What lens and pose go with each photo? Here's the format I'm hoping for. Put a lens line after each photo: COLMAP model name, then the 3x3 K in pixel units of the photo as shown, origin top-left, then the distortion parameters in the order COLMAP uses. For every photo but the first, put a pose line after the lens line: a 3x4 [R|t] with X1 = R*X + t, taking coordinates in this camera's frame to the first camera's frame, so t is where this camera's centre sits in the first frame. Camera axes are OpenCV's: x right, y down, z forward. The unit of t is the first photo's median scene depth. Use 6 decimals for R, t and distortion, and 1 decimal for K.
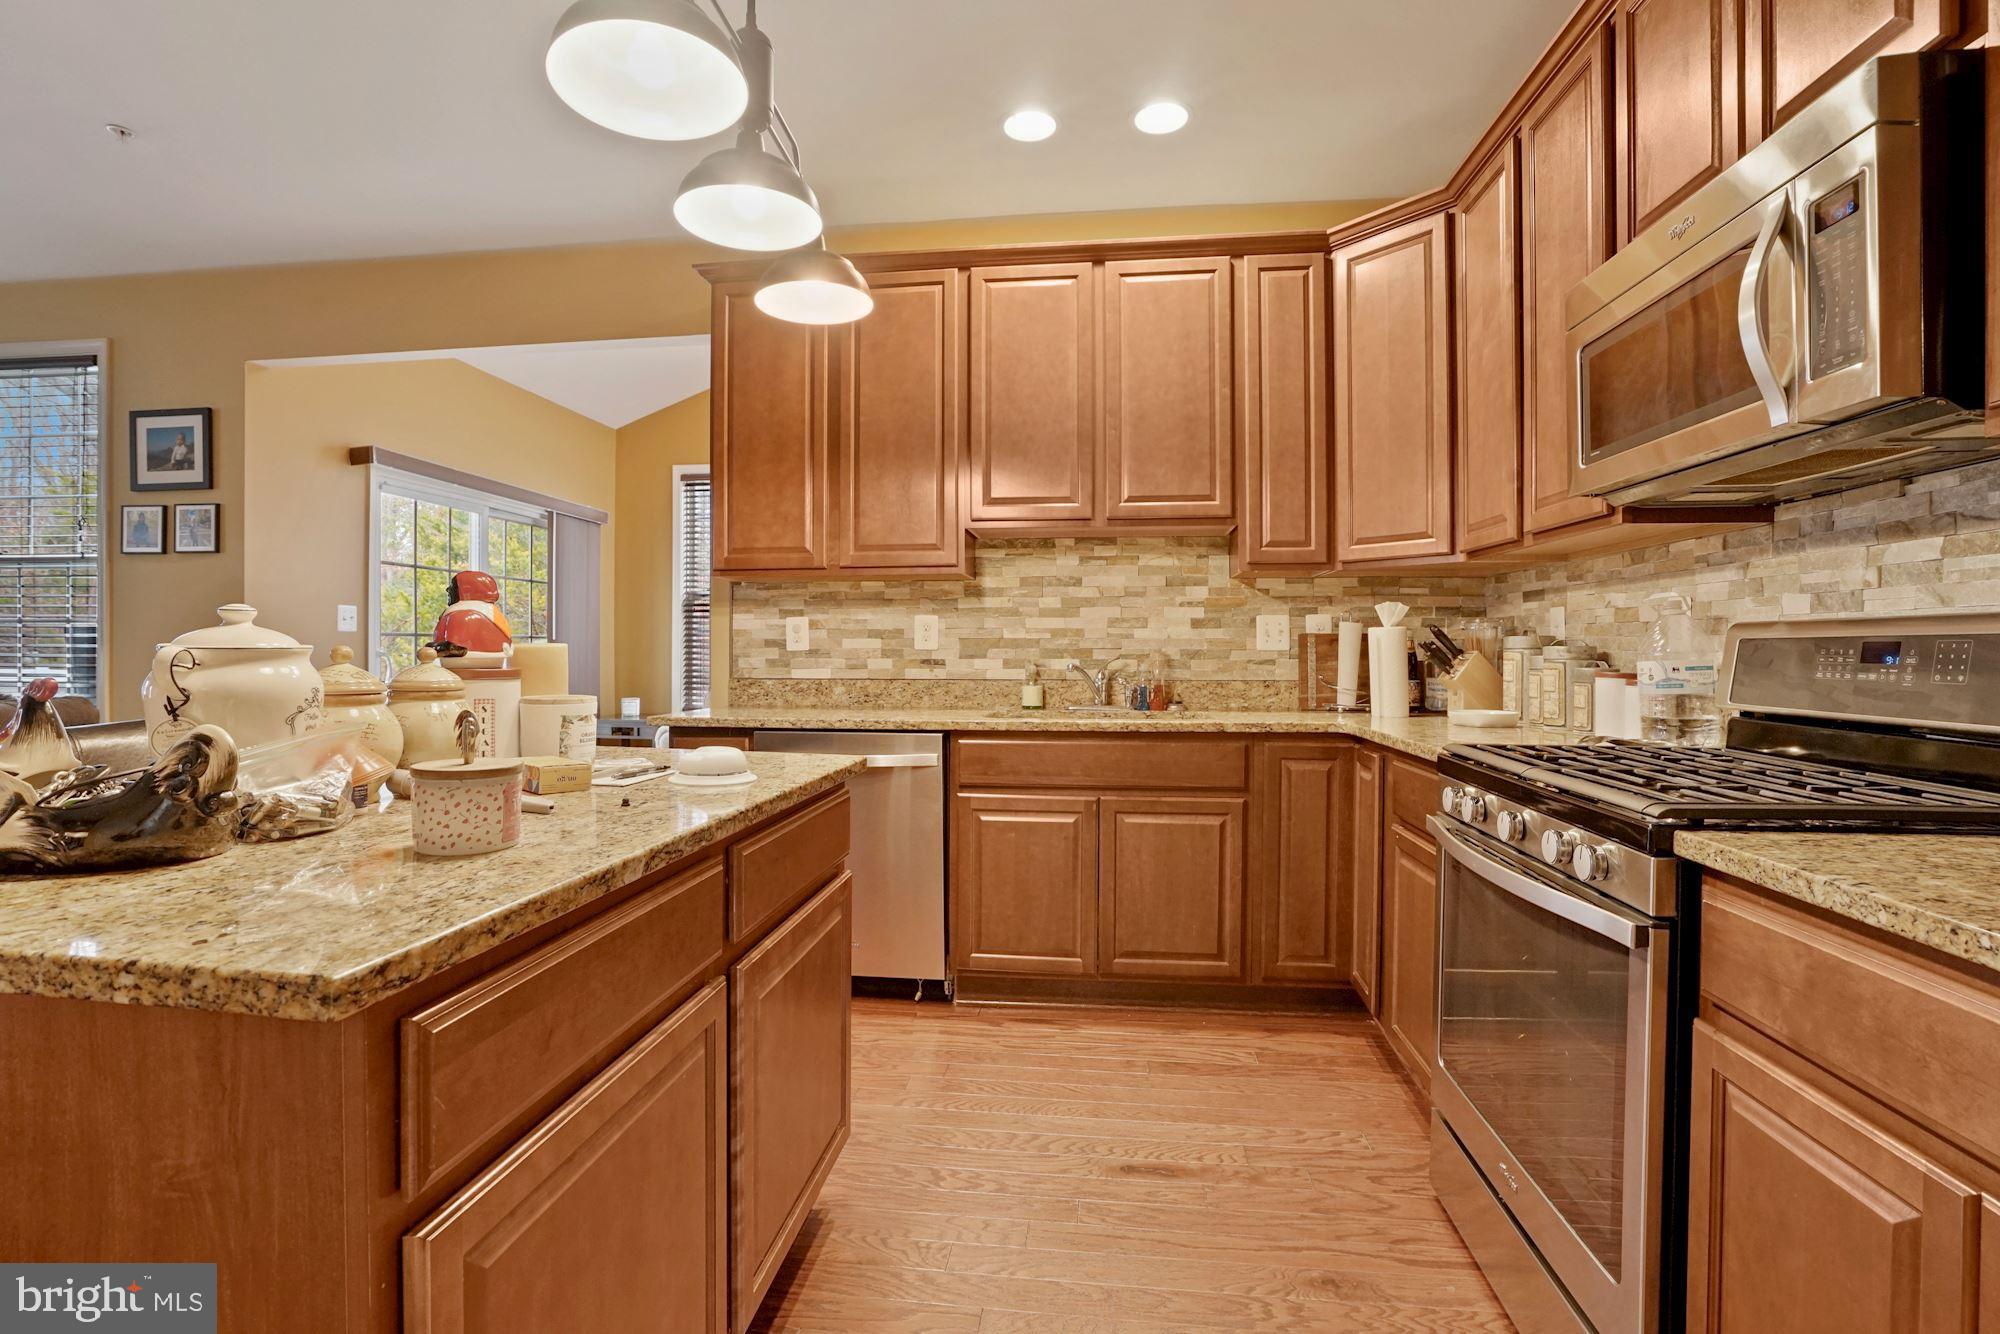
lens RADIAL K [[921.9, 0, 1005.8], [0, 921.9, 650.0], [0, 0, 1]] dist [-0.016227, 0.000123]
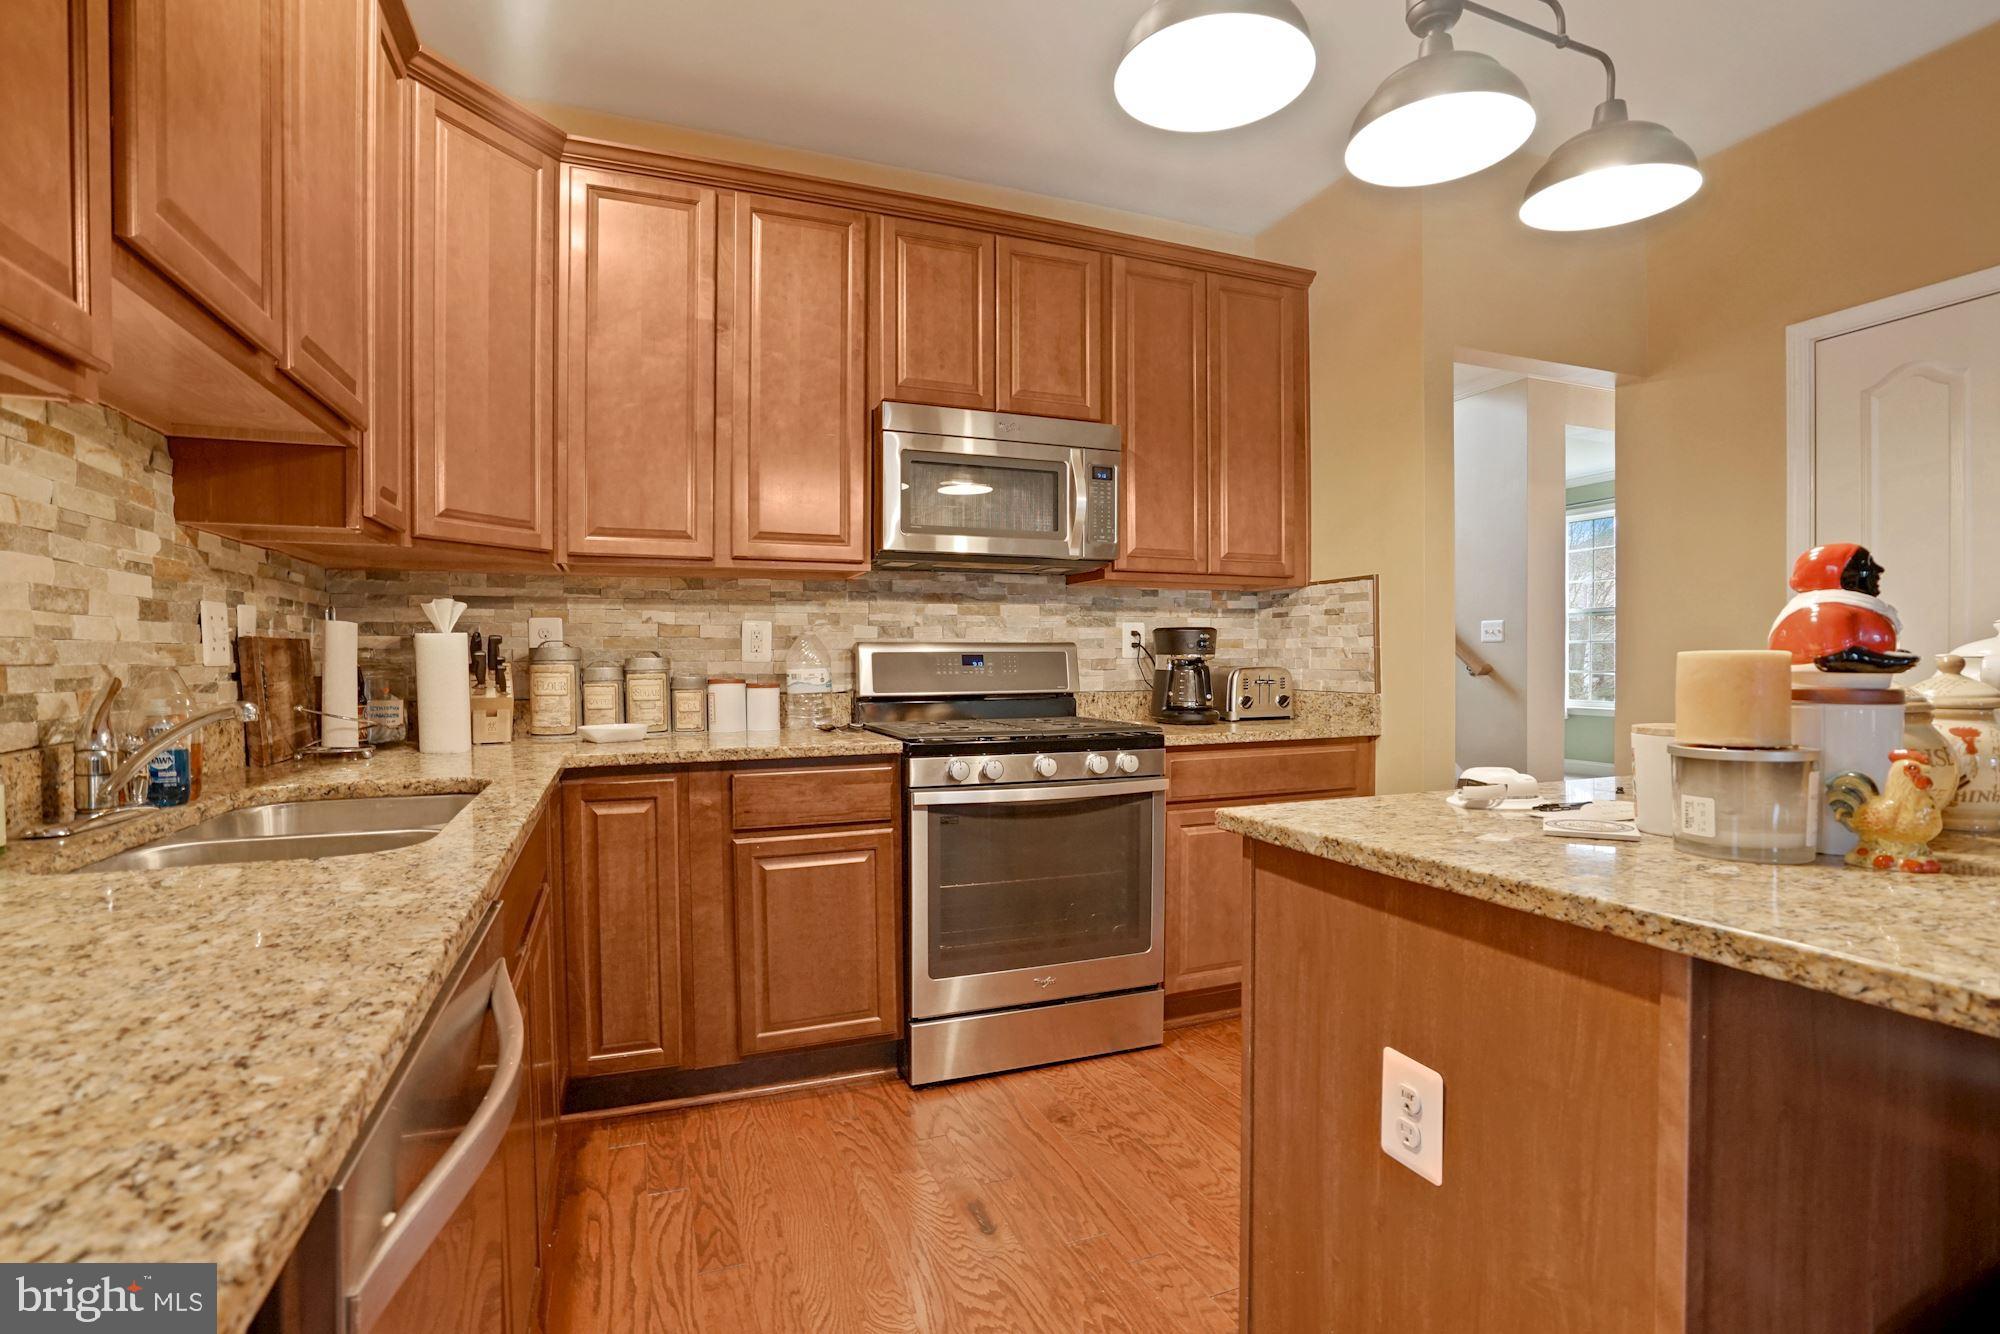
lens RADIAL K [[921.9, 0, 996.5], [0, 921.9, 679.9], [0, 0, 1]] dist [-0.016227, 0.000123]
pose [[-0.453371, -0.021090, 0.891072, -0.395490], [0.005949, 0.999626, 0.026686, -0.003186], [-0.891302, 0.017399, -0.453076, 0.822596]]
